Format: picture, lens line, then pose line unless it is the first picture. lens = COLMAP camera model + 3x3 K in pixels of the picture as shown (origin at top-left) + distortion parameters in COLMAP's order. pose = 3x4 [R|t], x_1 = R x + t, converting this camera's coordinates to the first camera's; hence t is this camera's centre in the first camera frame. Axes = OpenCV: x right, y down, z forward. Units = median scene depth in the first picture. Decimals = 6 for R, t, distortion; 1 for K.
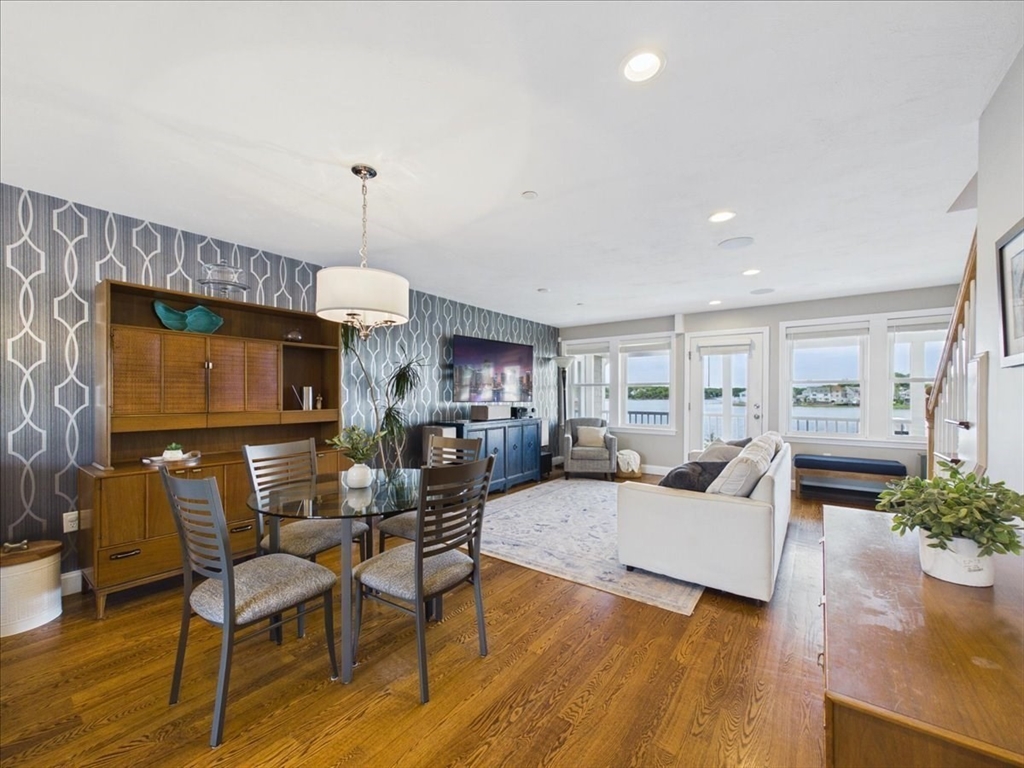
lens RADIAL K [[410.9, 0, 512.3], [0, 410.9, 399.8], [0, 0, 1]] dist [0.001545, -0.000265]
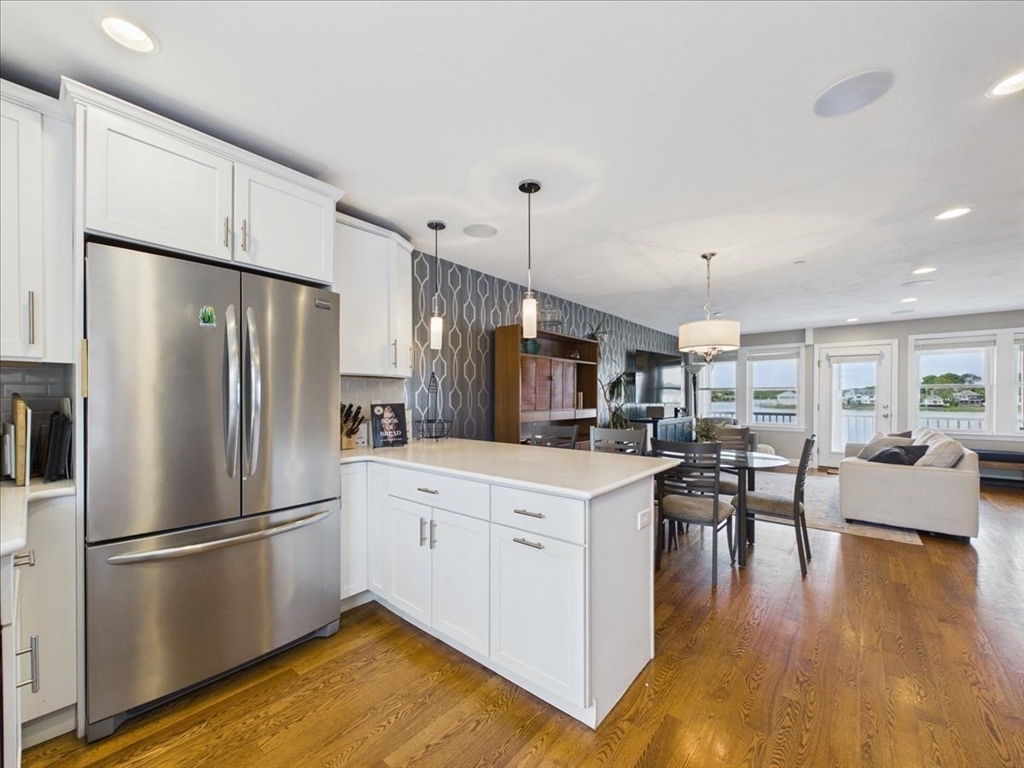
lens RADIAL K [[410.9, 0, 512.3], [0, 410.9, 399.8], [0, 0, 1]] dist [0.001545, -0.000265]
pose [[0.997790, -0.002645, -0.066389, -0.409319], [0.002178, 0.999972, -0.007114, 0.001746], [0.066406, 0.006954, 0.997768, -0.254392]]
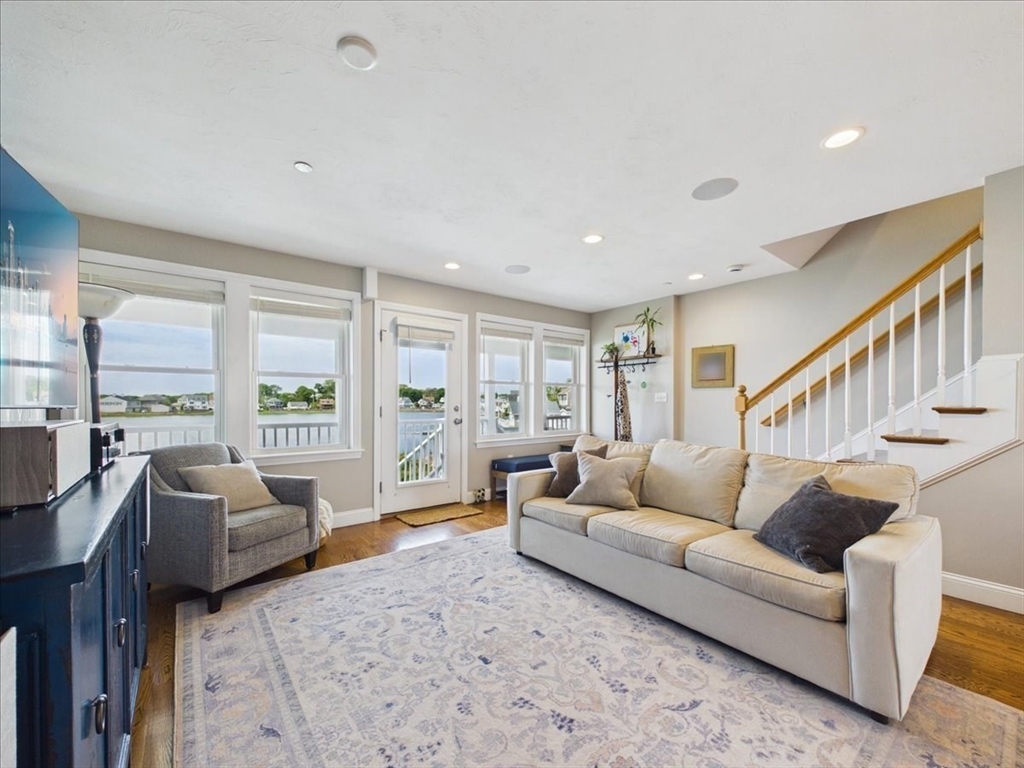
lens RADIAL K [[410.9, 0, 512.3], [0, 410.9, 399.8], [0, 0, 1]] dist [0.001545, -0.000265]
pose [[0.263845, 0.004778, 0.964553, -0.178780], [0.013875, 0.999865, -0.008748, 0.006841], [-0.964465, 0.015691, 0.263743, 0.699505]]
